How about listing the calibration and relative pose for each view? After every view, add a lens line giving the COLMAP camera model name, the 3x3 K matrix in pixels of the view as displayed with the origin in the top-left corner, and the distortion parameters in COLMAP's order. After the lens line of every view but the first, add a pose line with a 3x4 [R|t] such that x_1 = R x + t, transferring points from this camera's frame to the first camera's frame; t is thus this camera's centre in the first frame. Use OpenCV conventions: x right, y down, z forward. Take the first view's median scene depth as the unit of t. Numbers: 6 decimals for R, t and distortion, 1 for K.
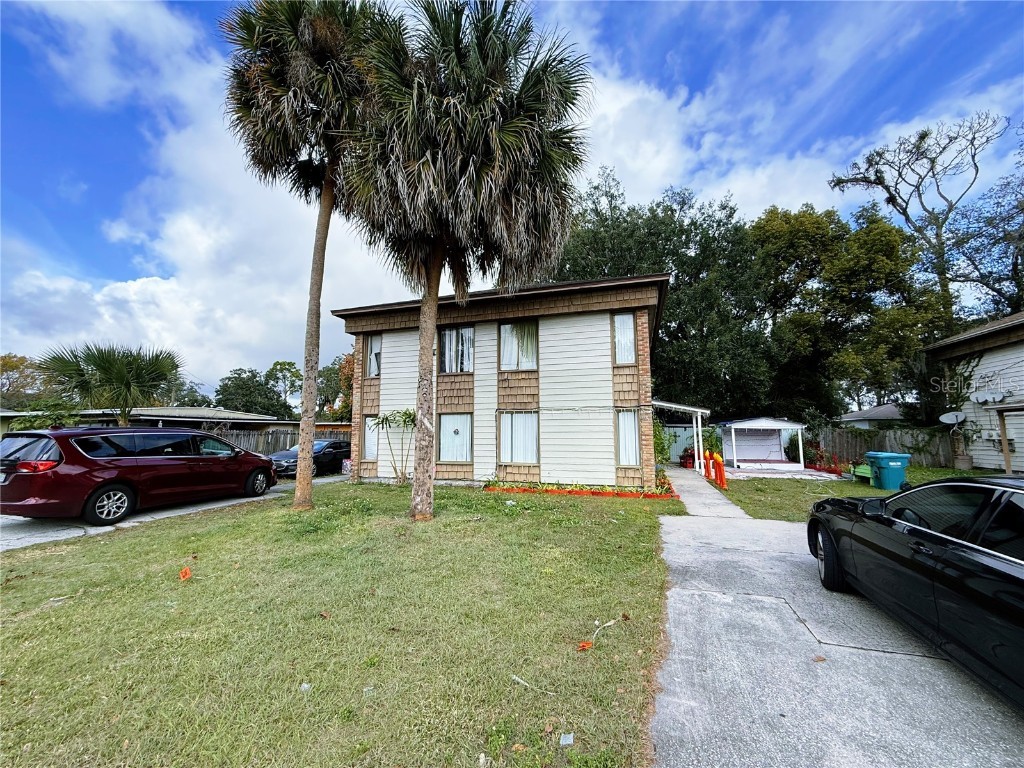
lens RADIAL K [[399.2, 0, 512.0], [0, 399.2, 384.0], [0, 0, 1]] dist [-0.000821, -0.000219]
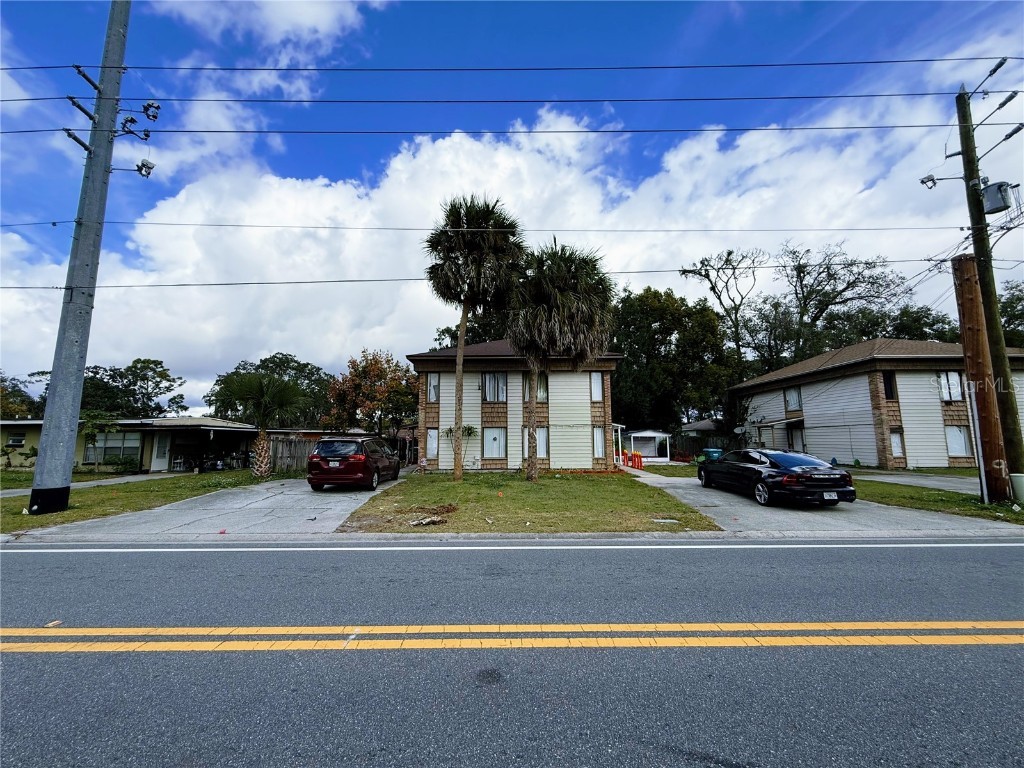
lens RADIAL K [[400.5, 0, 508.6], [0, 400.5, 384.0], [0, 0, 1]] dist [-0.003033, -0.000001]
pose [[0.953663, 0.038319, 0.298428, -0.561633], [-0.033103, 0.999198, -0.022515, -0.064127], [-0.299052, 0.011592, 0.954167, -0.532555]]
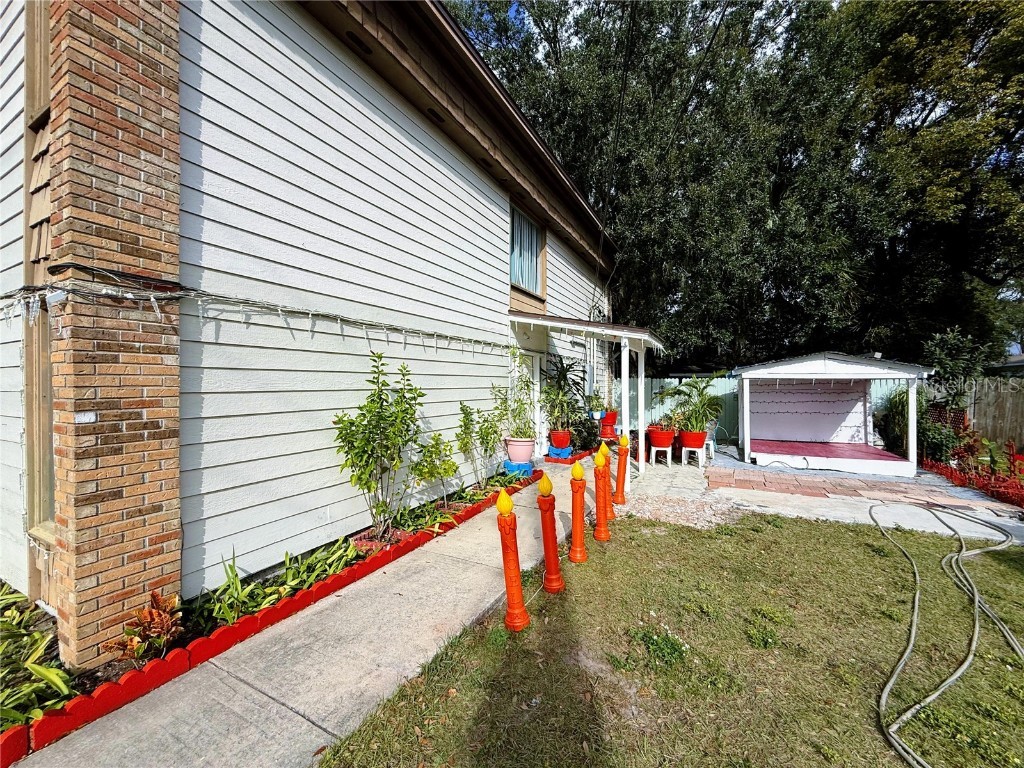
lens RADIAL K [[405.5, 0, 508.8], [0, 405.5, 387.0], [0, 0, 1]] dist [-0.000775, -0.000017]
pose [[0.984255, -0.003244, -0.176723, 0.515100], [0.024690, 0.992553, 0.119288, 0.081610], [0.175019, -0.121773, 0.977005, 0.693905]]
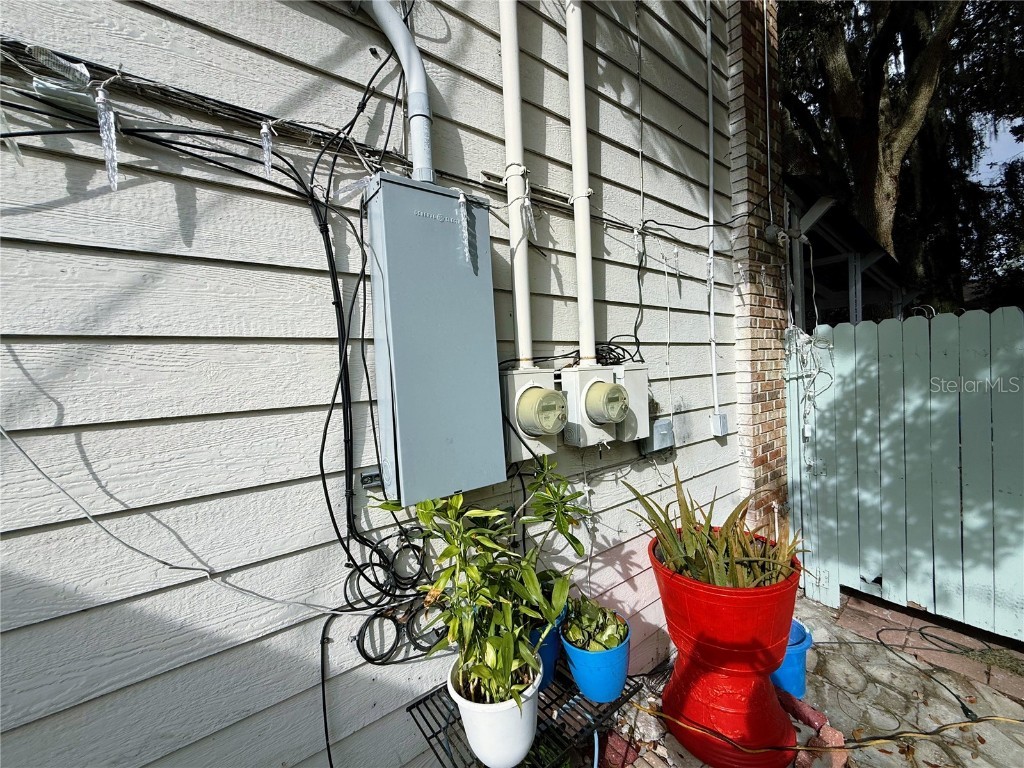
lens RADIAL K [[405.5, 0, 508.8], [0, 405.5, 387.0], [0, 0, 1]] dist [-0.000775, -0.000017]
pose [[0.814835, -0.020122, -0.579344, 0.602214], [0.115200, 0.985085, 0.127812, 0.181534], [0.568132, -0.170886, 0.805000, 1.547806]]
